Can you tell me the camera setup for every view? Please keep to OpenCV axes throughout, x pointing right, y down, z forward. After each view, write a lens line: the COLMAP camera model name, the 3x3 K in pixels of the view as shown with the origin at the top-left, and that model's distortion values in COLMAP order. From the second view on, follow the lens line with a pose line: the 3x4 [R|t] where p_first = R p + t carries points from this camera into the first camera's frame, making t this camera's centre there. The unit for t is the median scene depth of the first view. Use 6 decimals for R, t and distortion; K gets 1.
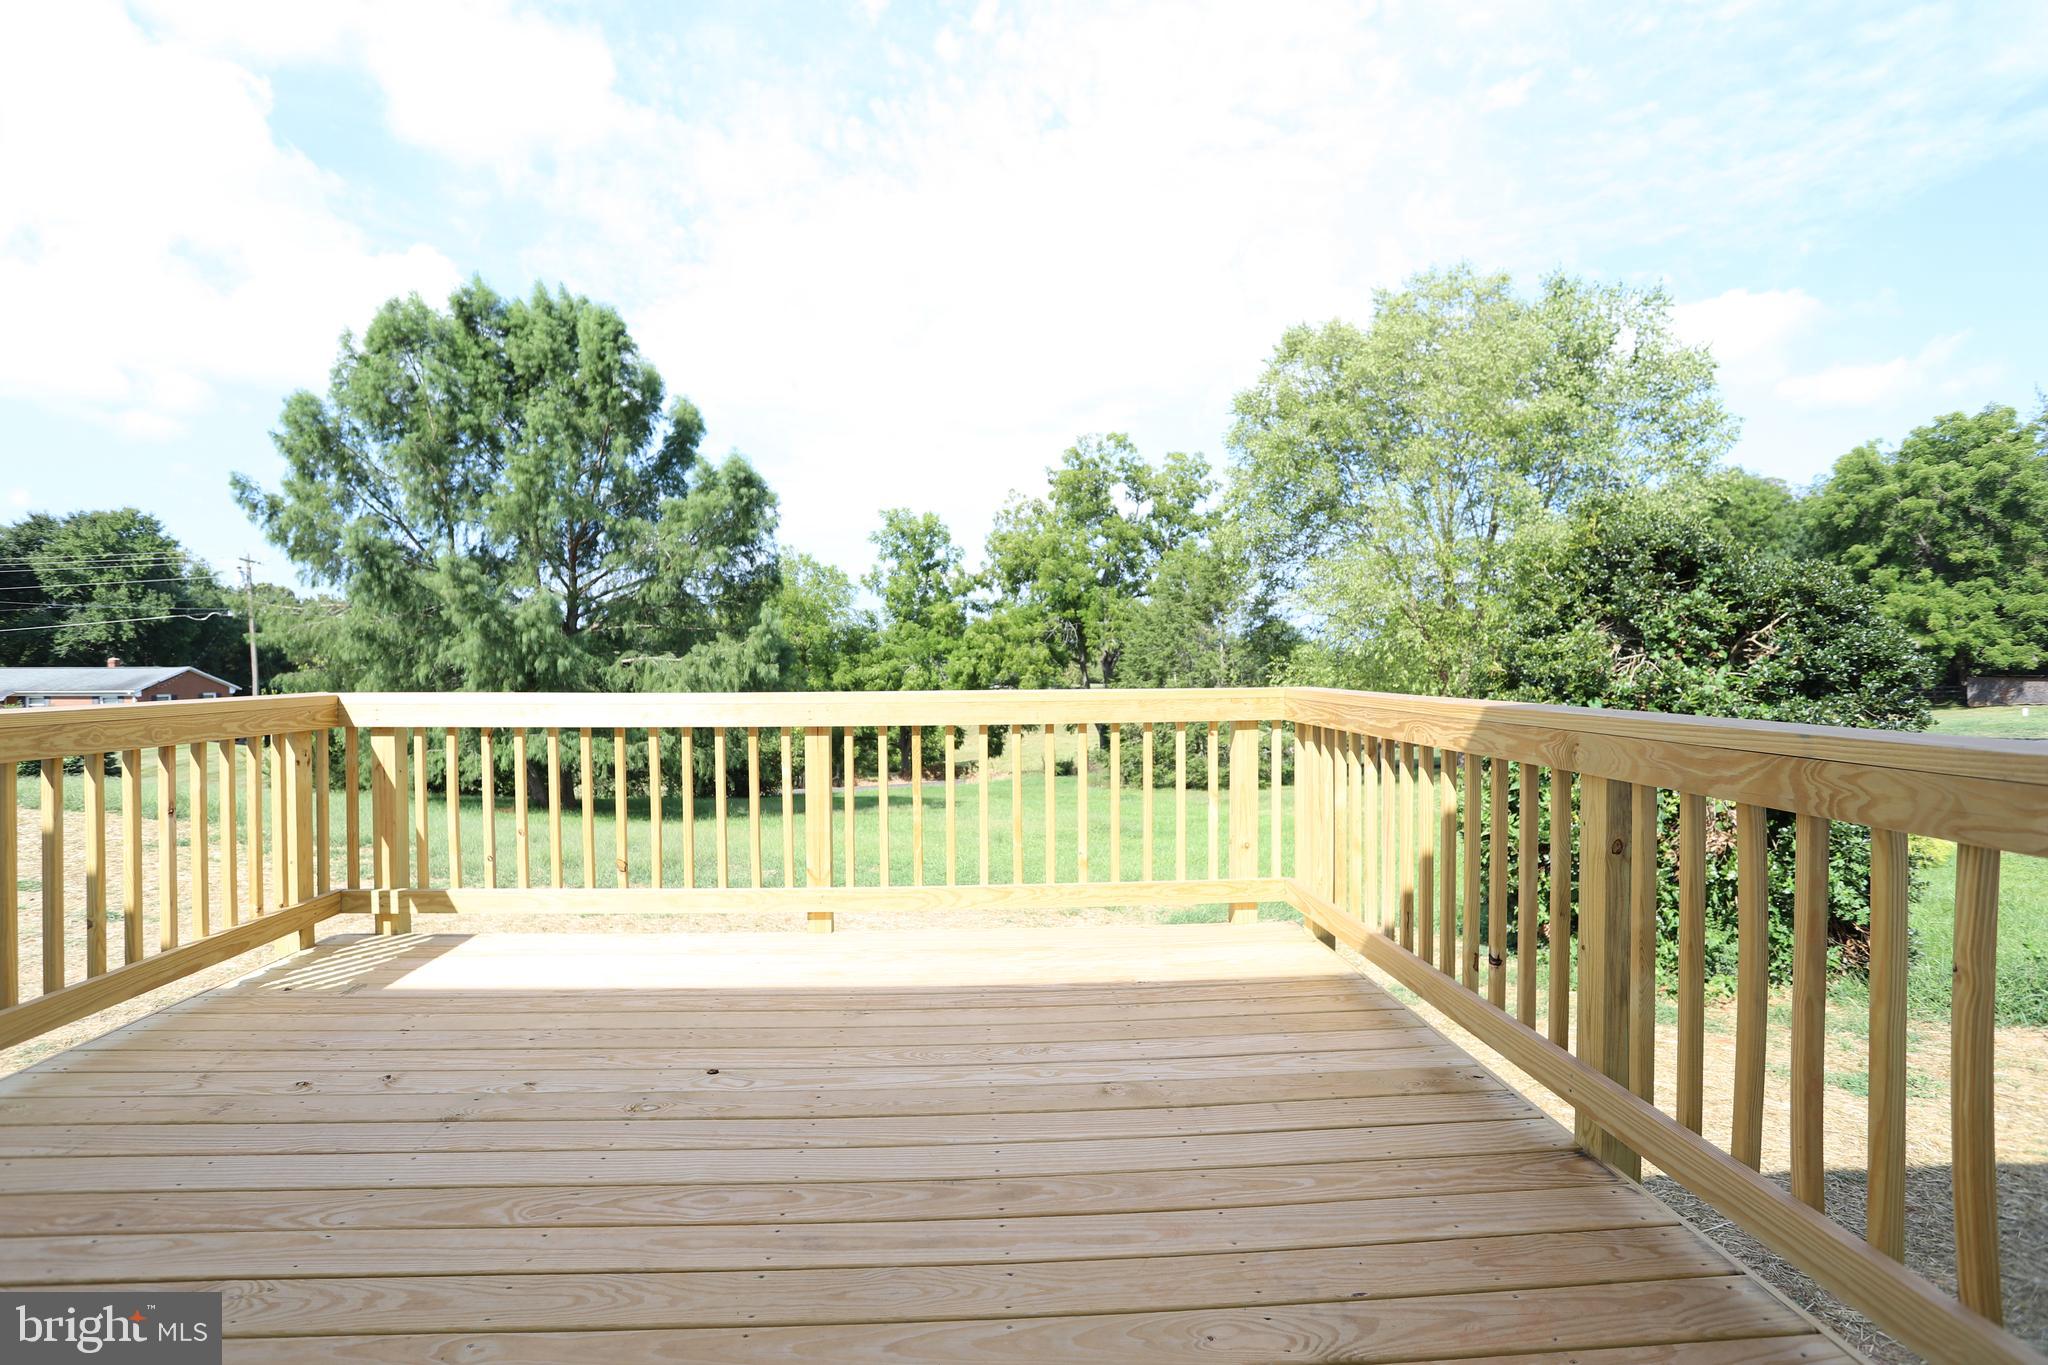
lens RADIAL K [[1139.2, 0, 1051.2], [0, 1139.2, 679.1], [0, 0, 1]] dist [-0.099982, 0.052168]
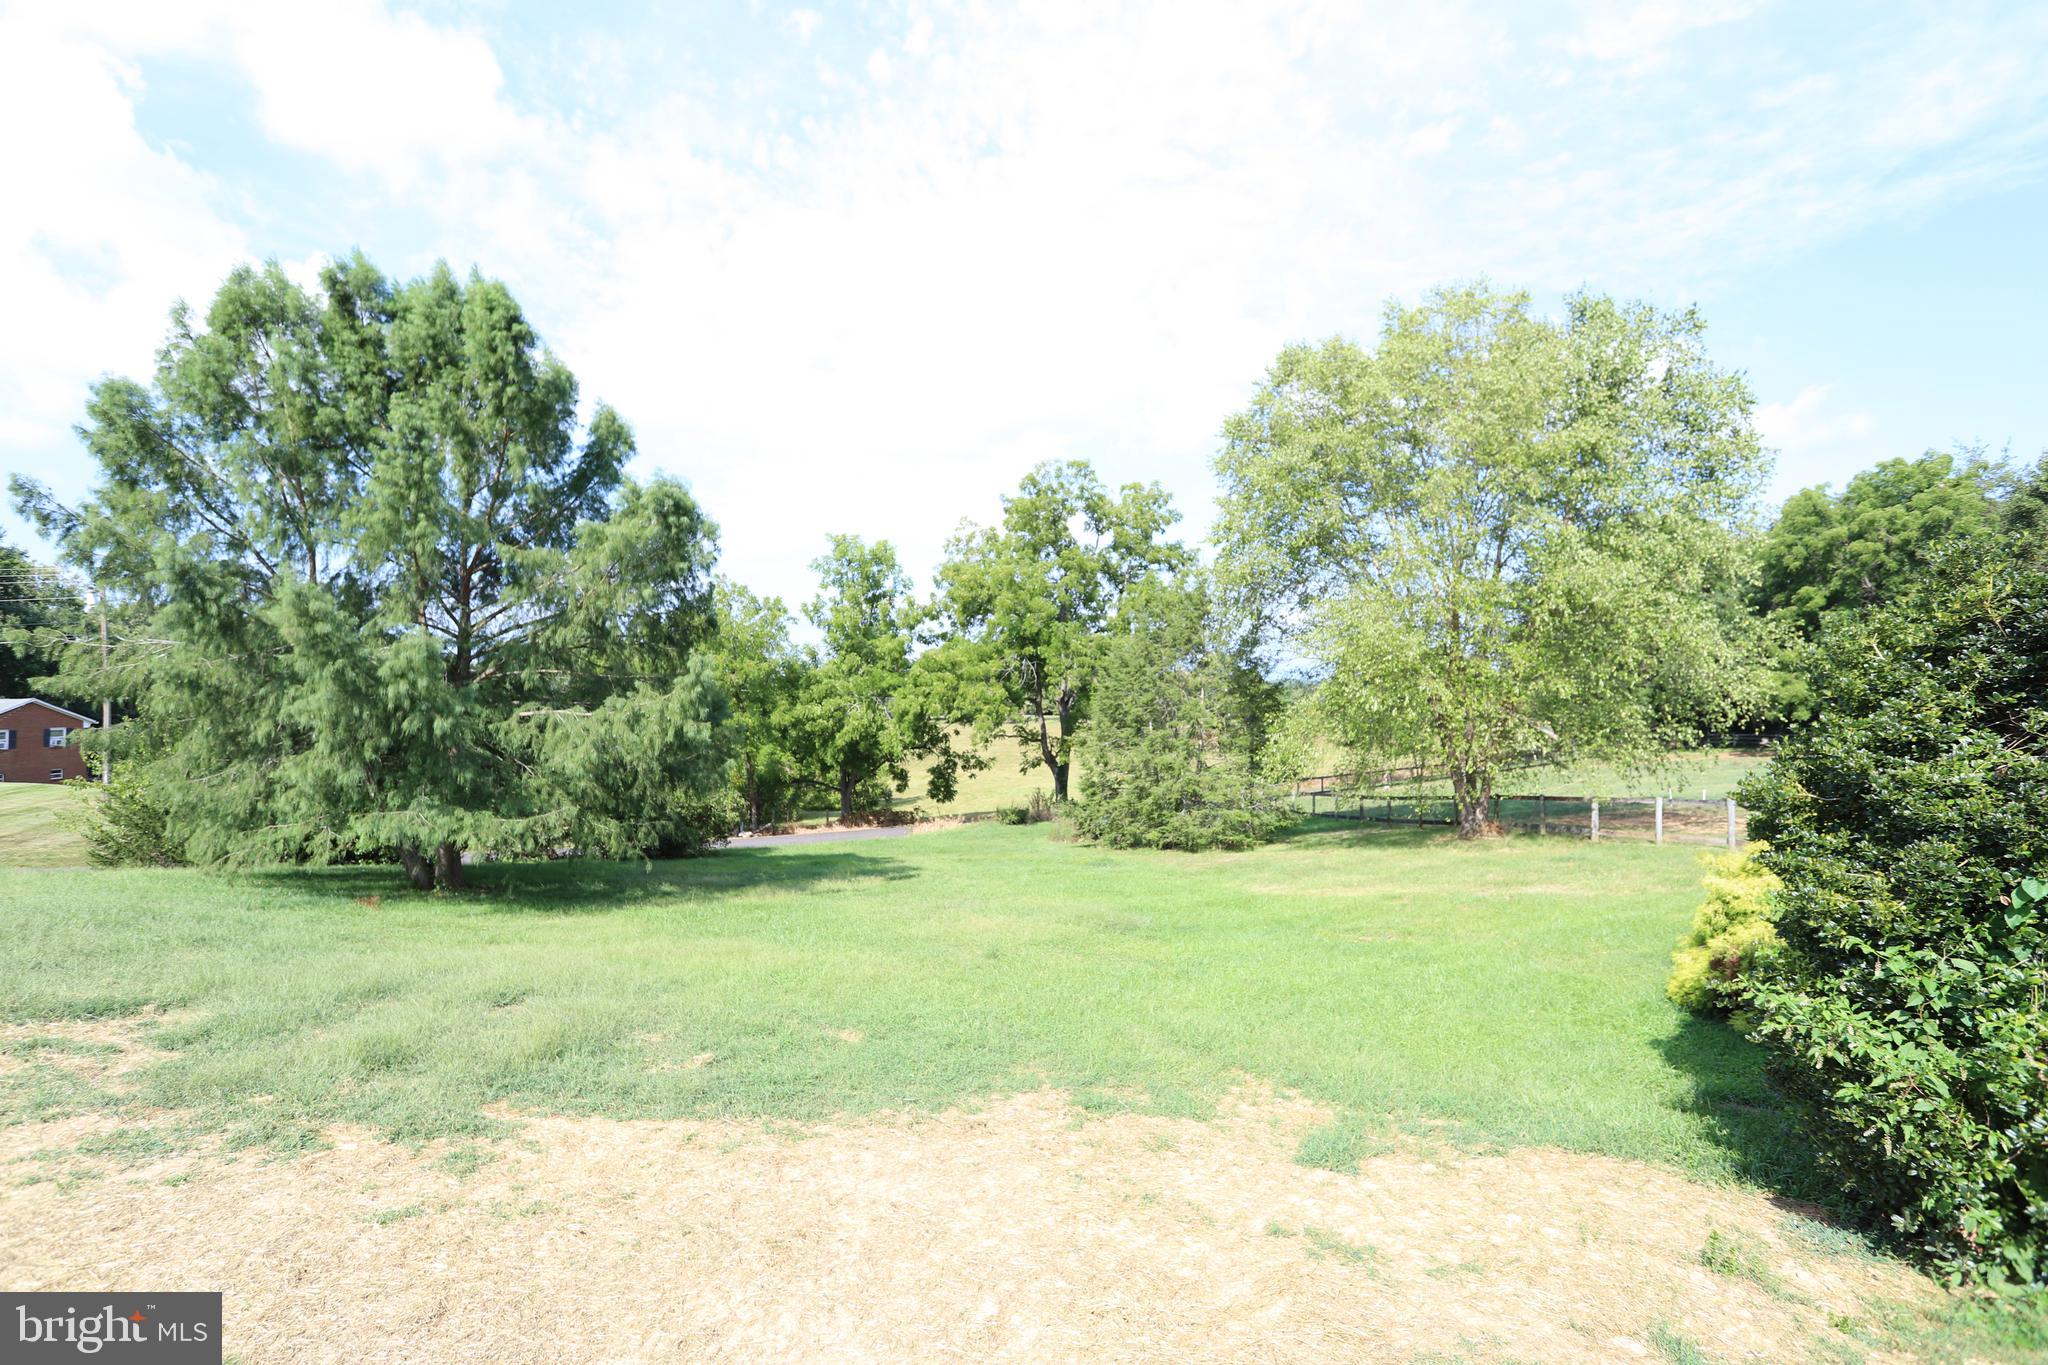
lens RADIAL K [[998.3, 0, 1011.8], [0, 998.3, 673.4], [0, 0, 1]] dist [-0.067061, 0.025915]
pose [[0.997126, 0.008559, 0.075279, -0.060021], [-0.007823, 0.999919, -0.010070, -0.031708], [-0.075359, 0.009452, 0.997112, 0.193319]]
